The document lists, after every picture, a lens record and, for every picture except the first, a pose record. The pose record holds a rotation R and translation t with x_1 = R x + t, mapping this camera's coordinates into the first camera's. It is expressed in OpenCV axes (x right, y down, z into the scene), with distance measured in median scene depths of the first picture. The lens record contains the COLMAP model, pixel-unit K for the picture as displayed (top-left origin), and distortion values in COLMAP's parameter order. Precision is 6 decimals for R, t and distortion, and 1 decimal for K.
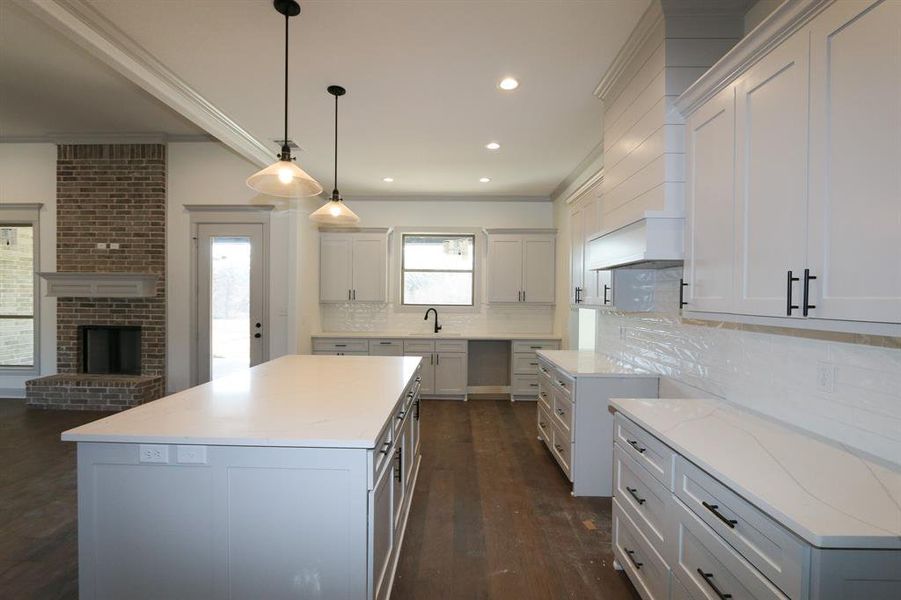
lens RADIAL K [[425.3, 0, 449.1], [0, 425.3, 306.0], [0, 0, 1]] dist [-0.000688, -0.000132]
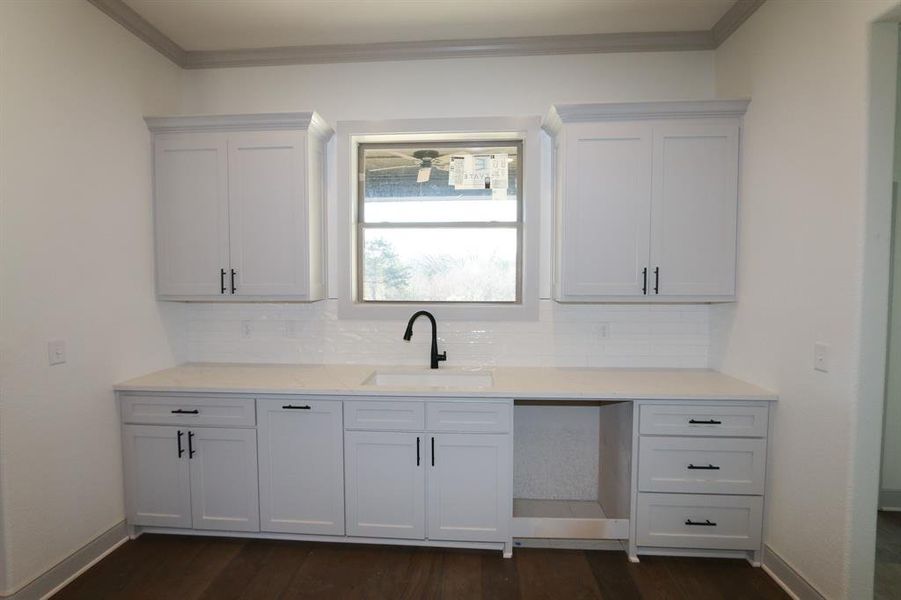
lens RADIAL K [[425.3, 0, 444.3], [0, 425.3, 299.5], [0, 0, 1]] dist [-0.000688, -0.000132]
pose [[0.998576, -0.006068, -0.052997, 0.003328], [0.007127, 0.999778, 0.019806, -0.016152], [0.052865, -0.020155, 0.998398, 0.650801]]
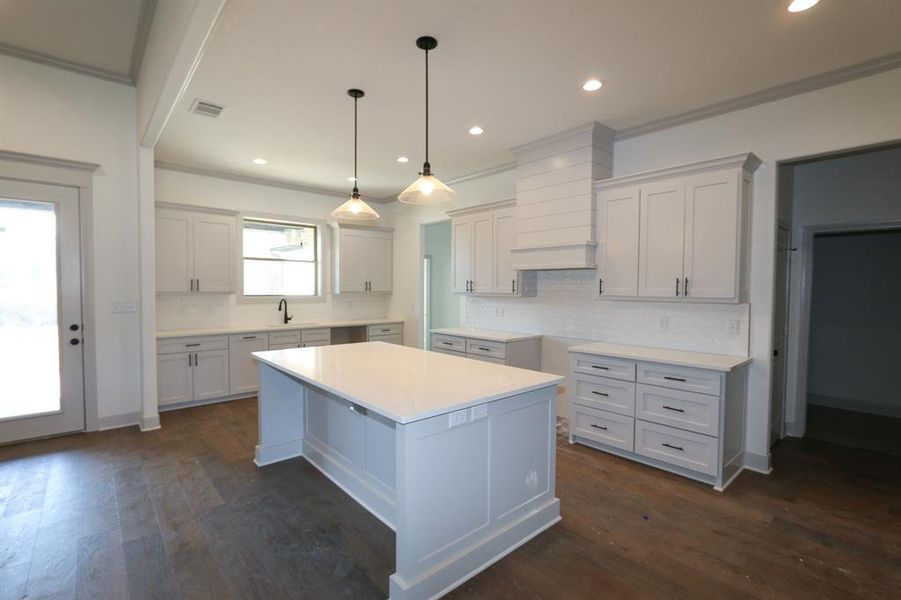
lens RADIAL K [[425.3, 0, 451.6], [0, 425.3, 302.7], [0, 0, 1]] dist [-0.000688, -0.000132]
pose [[0.728254, -0.029324, 0.684680, -0.474946], [0.015330, 0.999531, 0.026503, -0.006149], [-0.685136, -0.008805, 0.728362, 0.032872]]
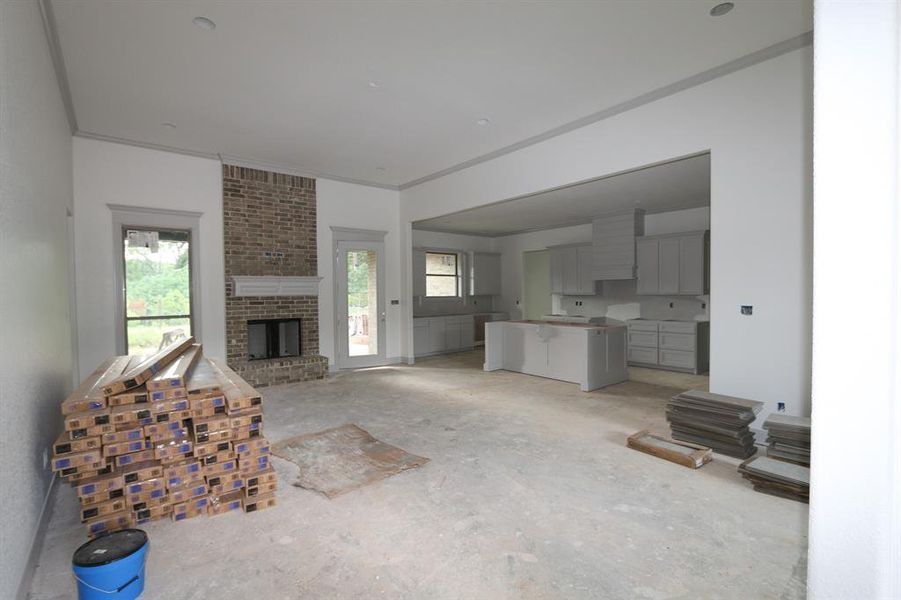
lens RADIAL K [[425.3, 0, 456.8], [0, 425.3, 299.7], [0, 0, 1]] dist [-0.000688, -0.000132]
pose [[0.743276, -0.028056, 0.668397, -1.227544], [0.021671, 0.999606, 0.017860, -0.020095], [-0.668634, 0.001209, 0.743590, -0.273264]]
